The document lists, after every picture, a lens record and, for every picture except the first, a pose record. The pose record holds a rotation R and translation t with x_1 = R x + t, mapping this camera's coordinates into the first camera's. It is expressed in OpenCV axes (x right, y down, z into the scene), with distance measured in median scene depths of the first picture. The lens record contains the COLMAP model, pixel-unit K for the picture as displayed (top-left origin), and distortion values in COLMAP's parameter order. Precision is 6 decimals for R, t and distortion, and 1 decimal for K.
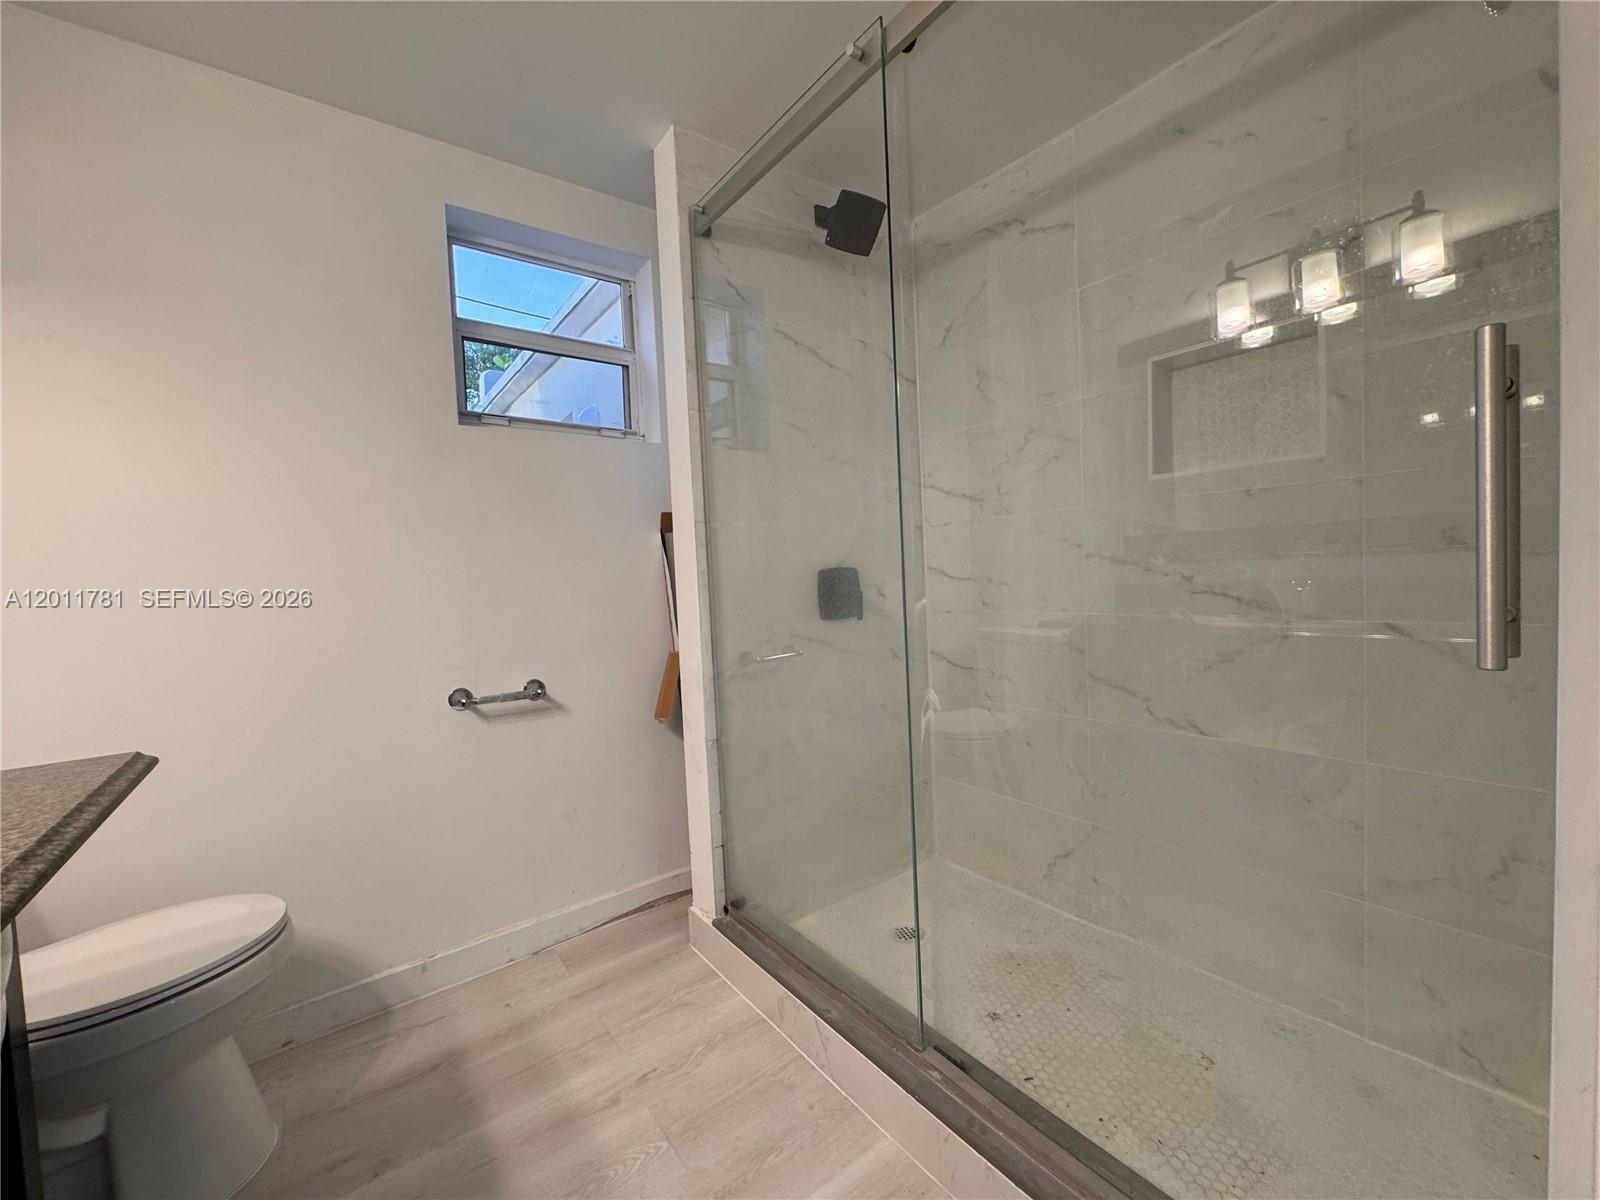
lens RADIAL K [[640.2, 0, 797.8], [0, 640.2, 598.6], [0, 0, 1]] dist [-0.004383, 0.000312]
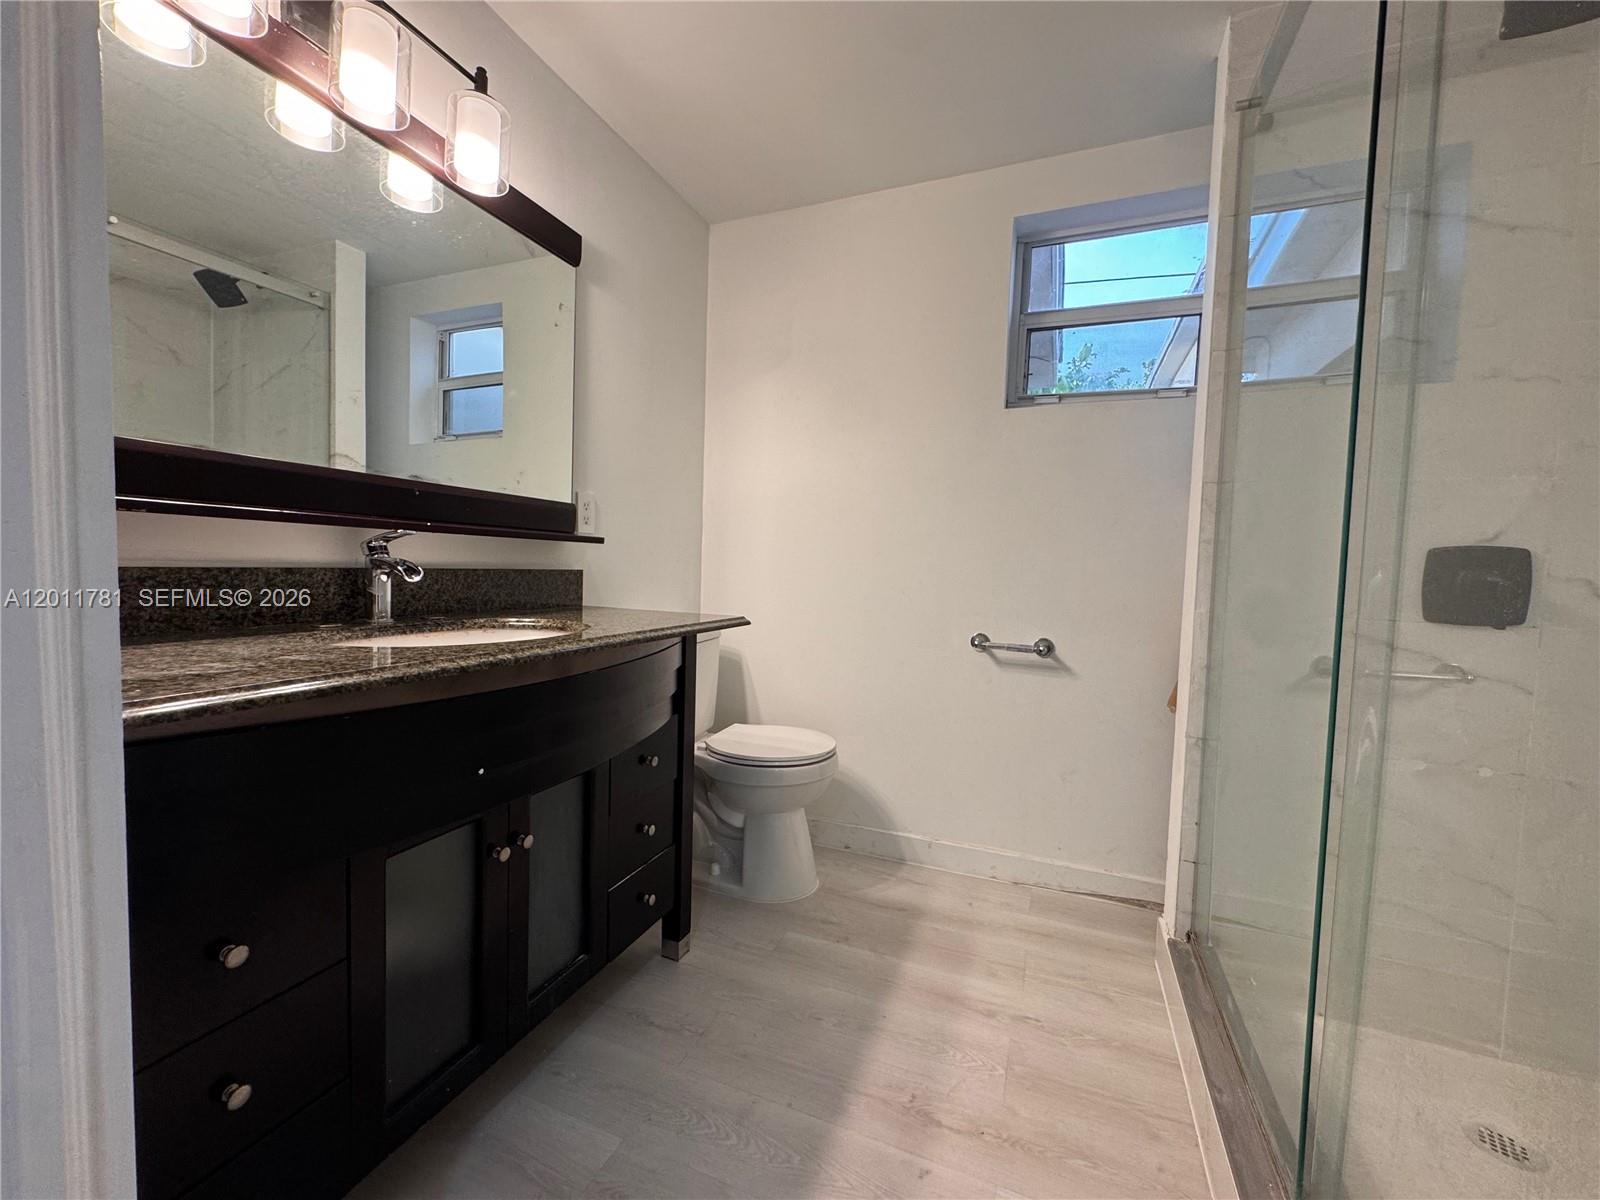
lens RADIAL K [[640.2, 0, 797.8], [0, 640.2, 598.6], [0, 0, 1]] dist [-0.004383, 0.000312]
pose [[0.509451, 0.105626, -0.853993, 0.322270], [-0.089860, 0.993542, 0.069280, 0.025804], [0.855795, 0.041445, 0.515652, 0.097738]]
